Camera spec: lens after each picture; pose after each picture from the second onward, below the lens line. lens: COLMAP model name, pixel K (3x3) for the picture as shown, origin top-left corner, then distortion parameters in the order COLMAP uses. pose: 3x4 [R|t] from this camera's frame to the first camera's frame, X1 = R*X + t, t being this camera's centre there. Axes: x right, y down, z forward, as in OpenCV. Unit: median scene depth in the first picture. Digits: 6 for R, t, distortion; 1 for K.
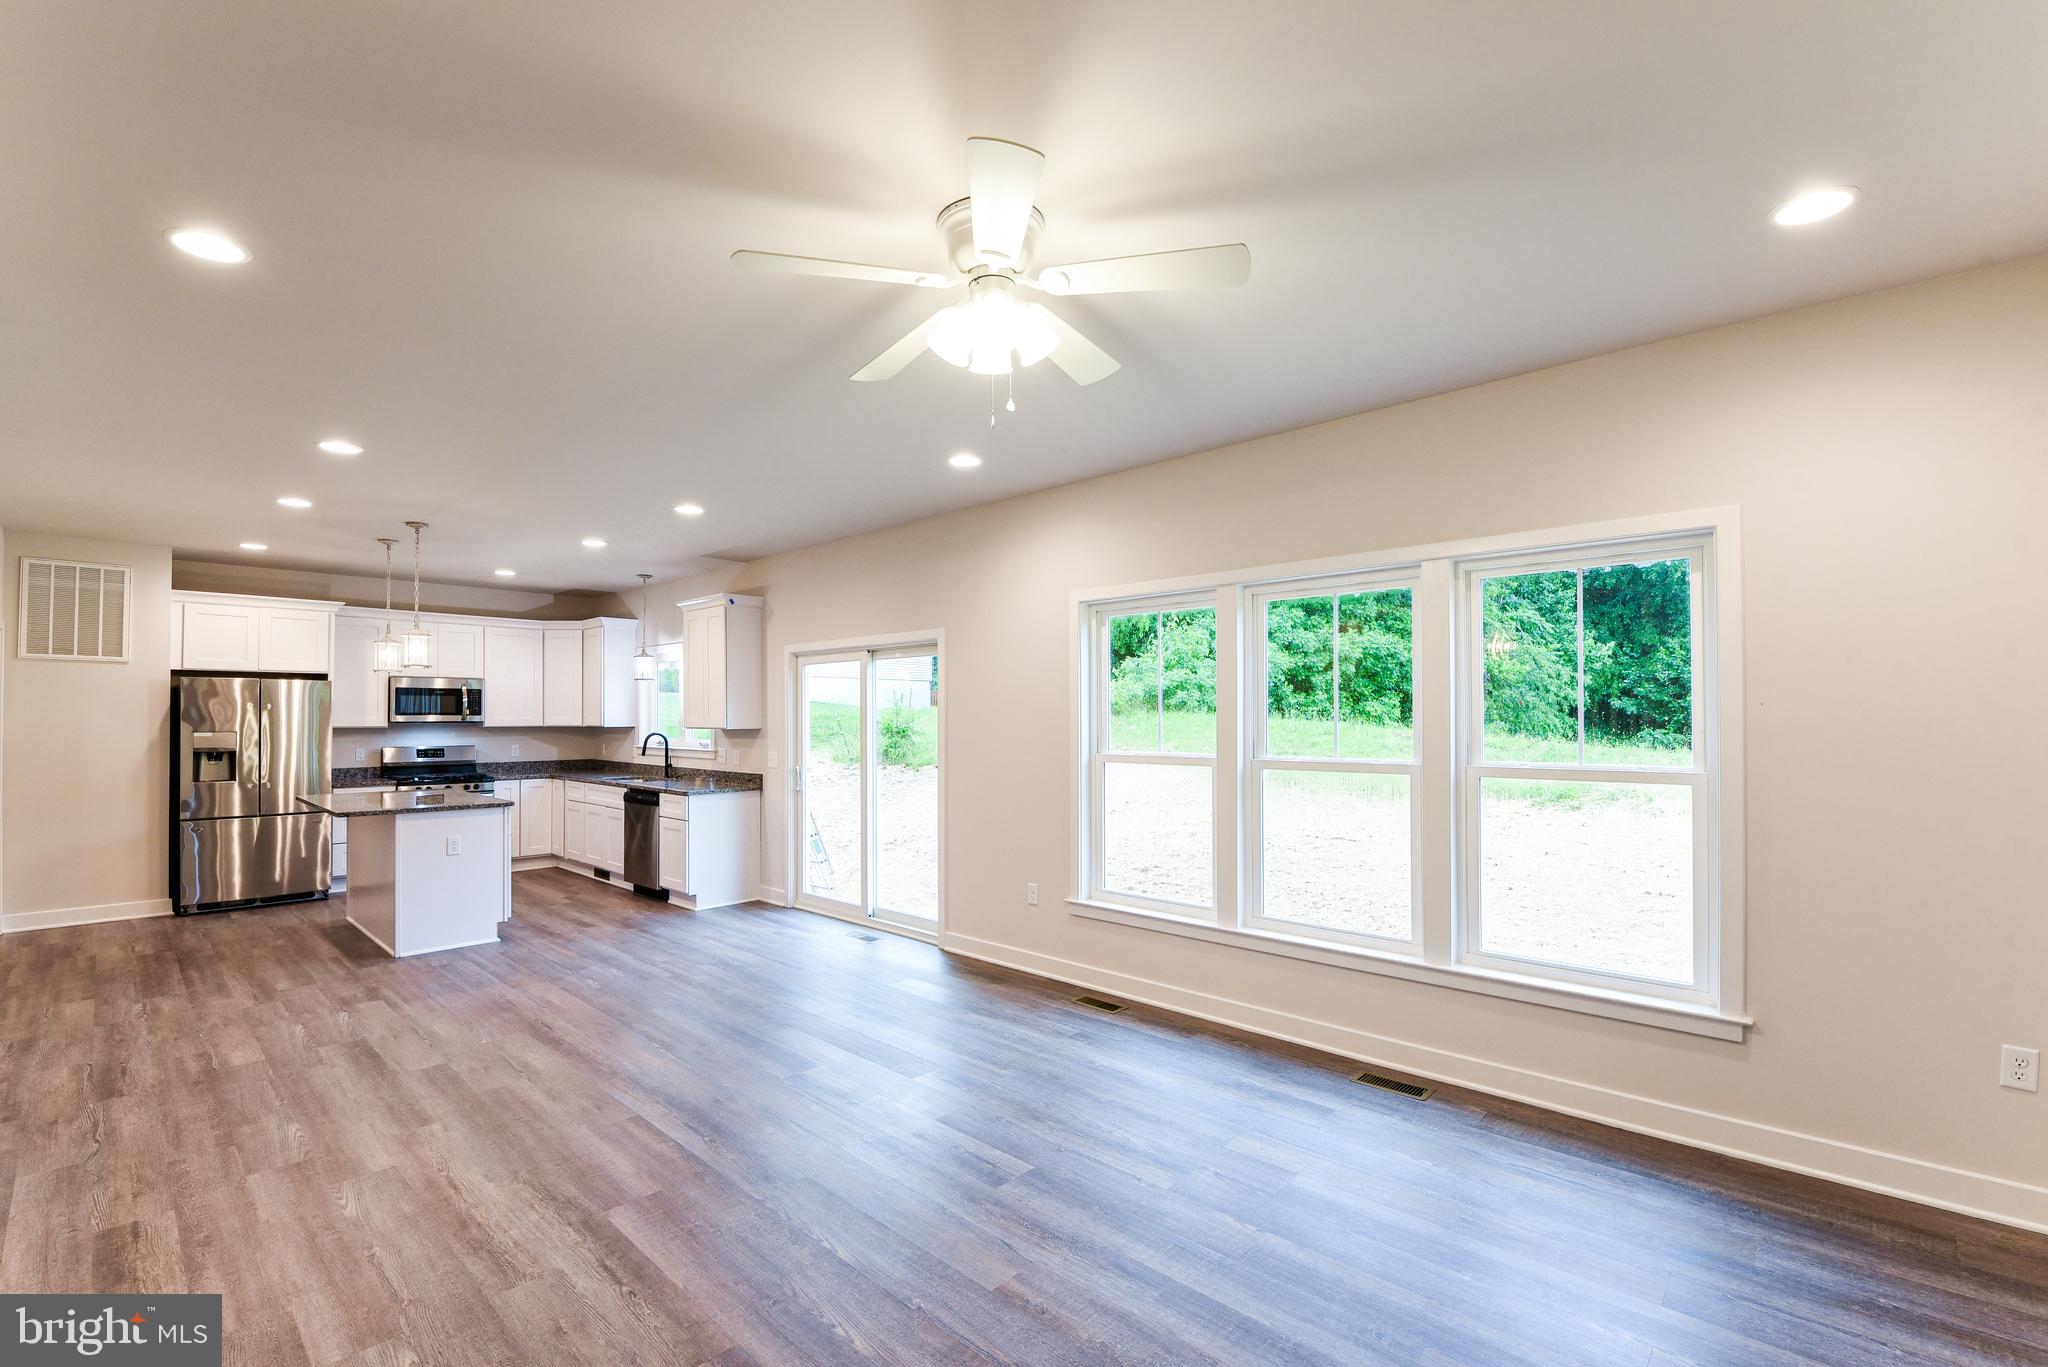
lens RADIAL K [[920.1, 0, 1009.3], [0, 920.1, 704.6], [0, 0, 1]] dist [0.002615, -0.009226]
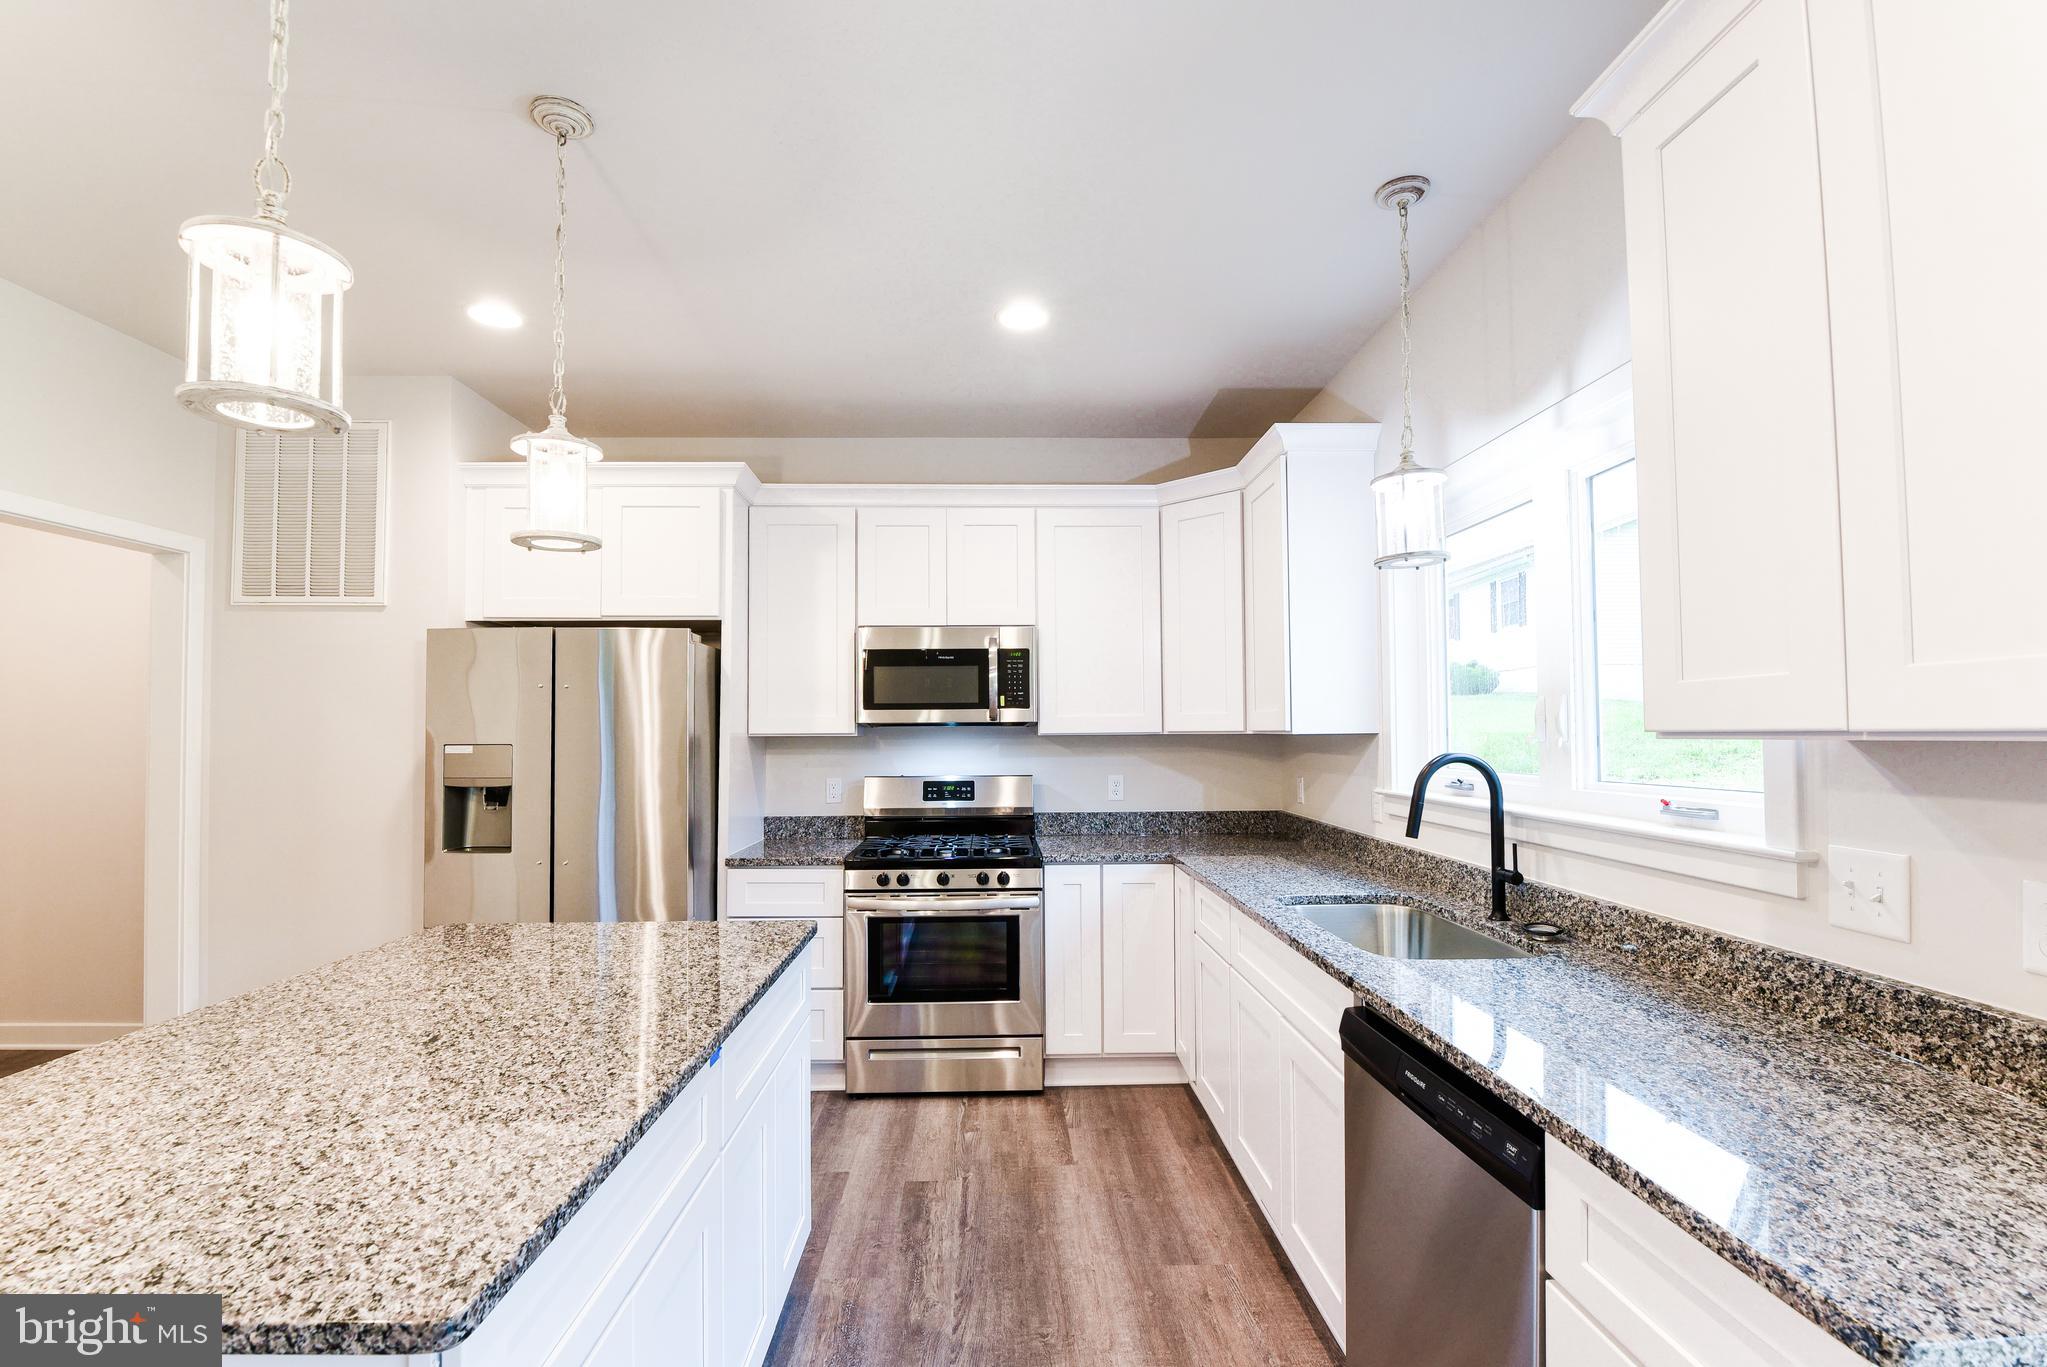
lens RADIAL K [[919.7, 0, 990.6], [0, 919.7, 710.8], [0, 0, 1]] dist [0.002615, -0.009226]
pose [[0.694363, -0.020523, -0.719332, -0.300479], [0.015901, 0.999787, -0.013176, 0.020431], [0.719449, -0.002289, 0.694541, 0.751859]]
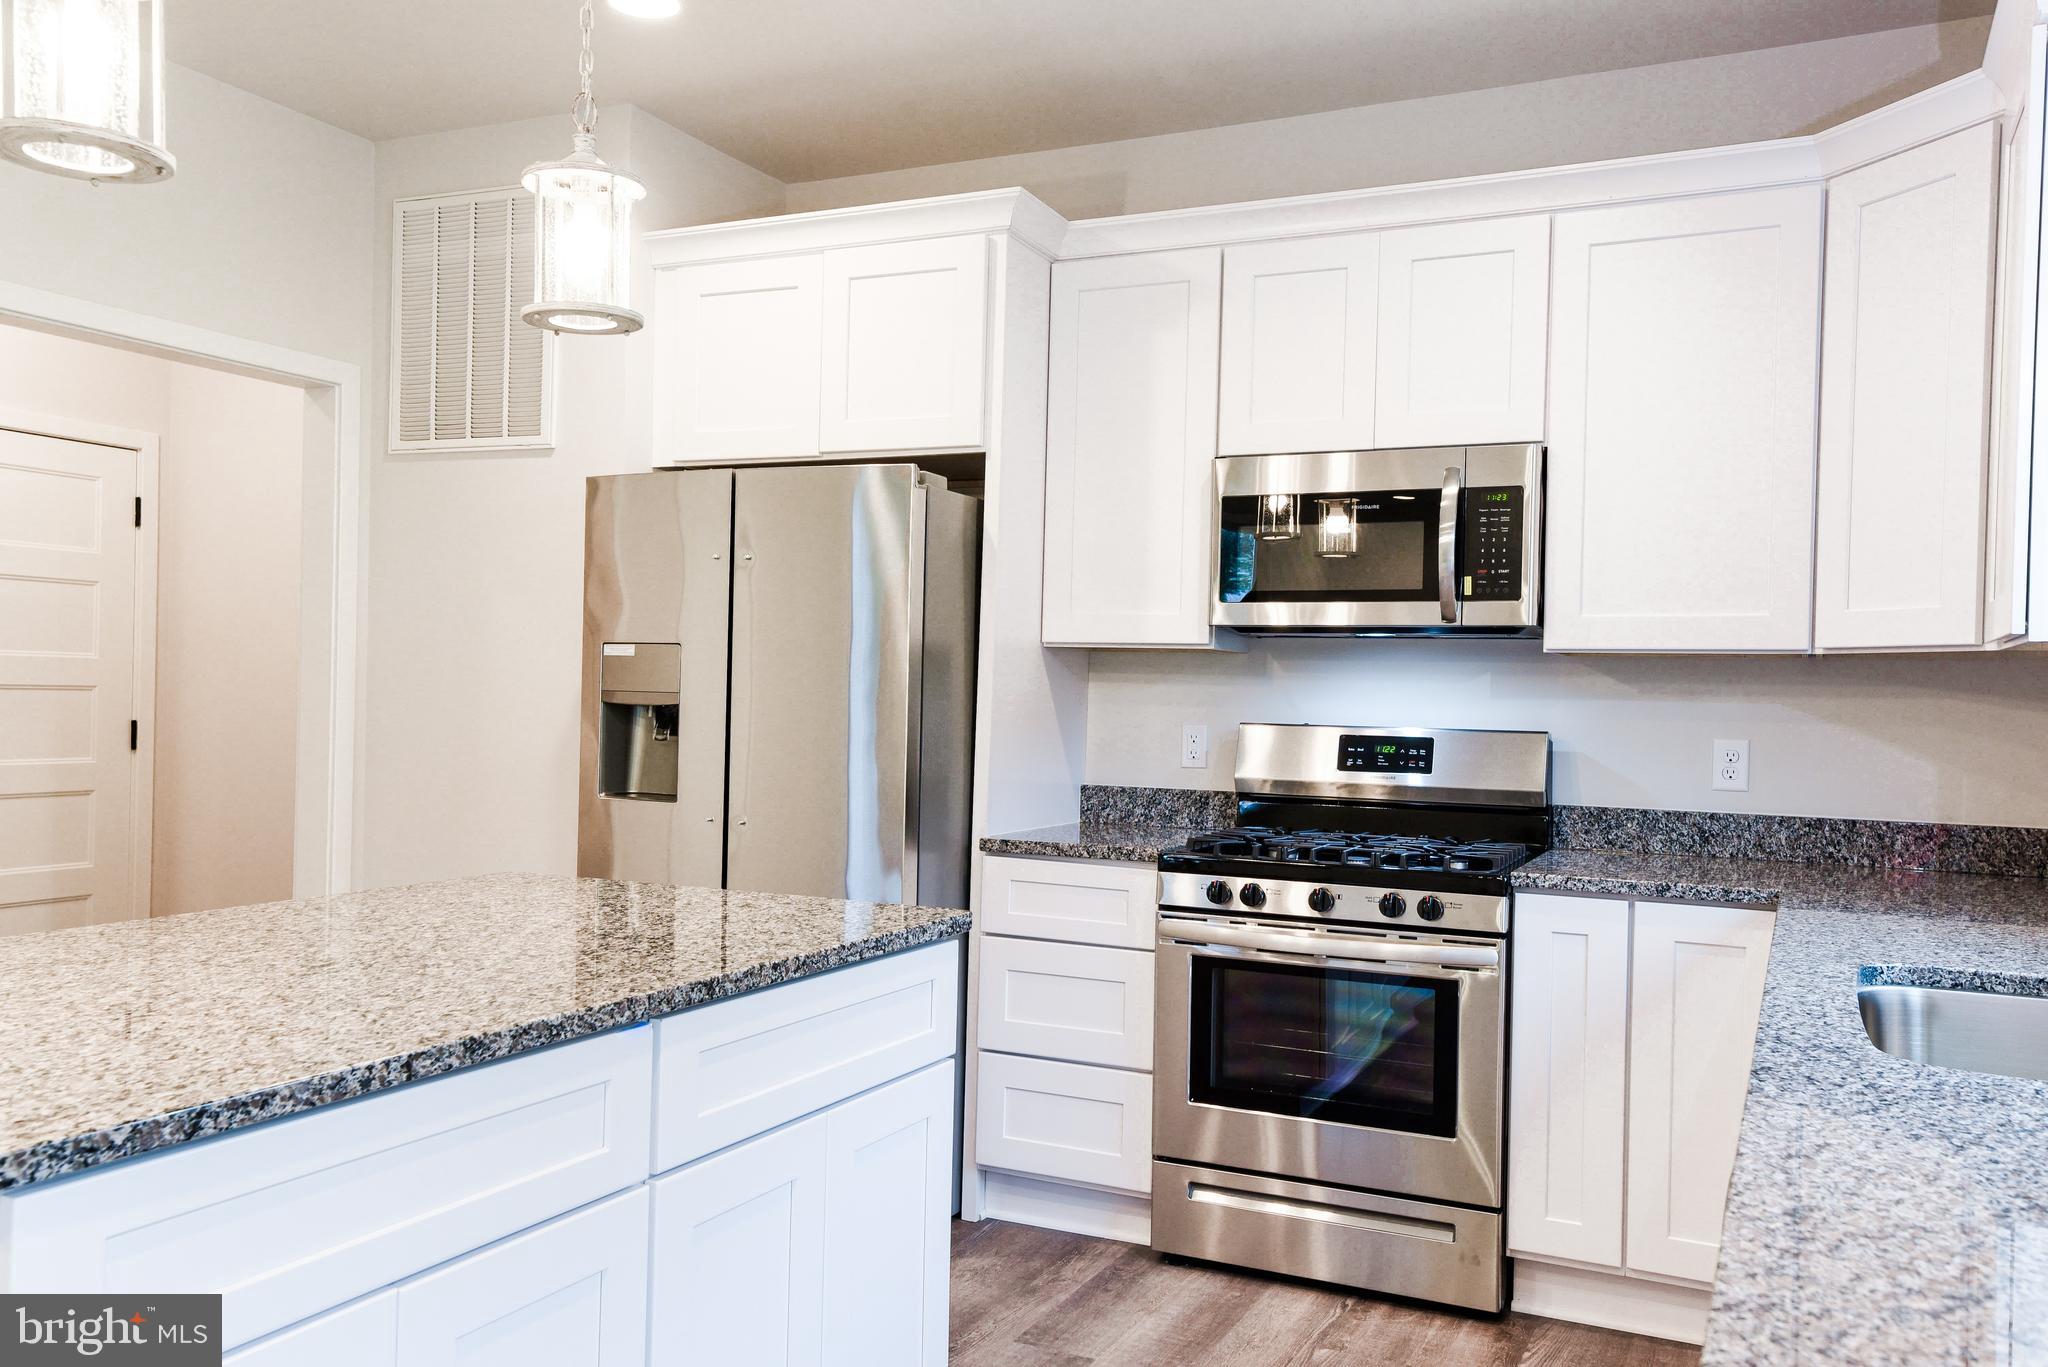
lens RADIAL K [[1653.7, 0, 964.7], [0, 1653.7, 703.2], [0, 0, 1]] dist [0.052326, -0.010565]
pose [[0.288878, 0.014865, -0.957251, -0.236493], [-0.012716, 0.999851, 0.011690, 0.037890], [0.957282, 0.008795, 0.289024, 0.820728]]
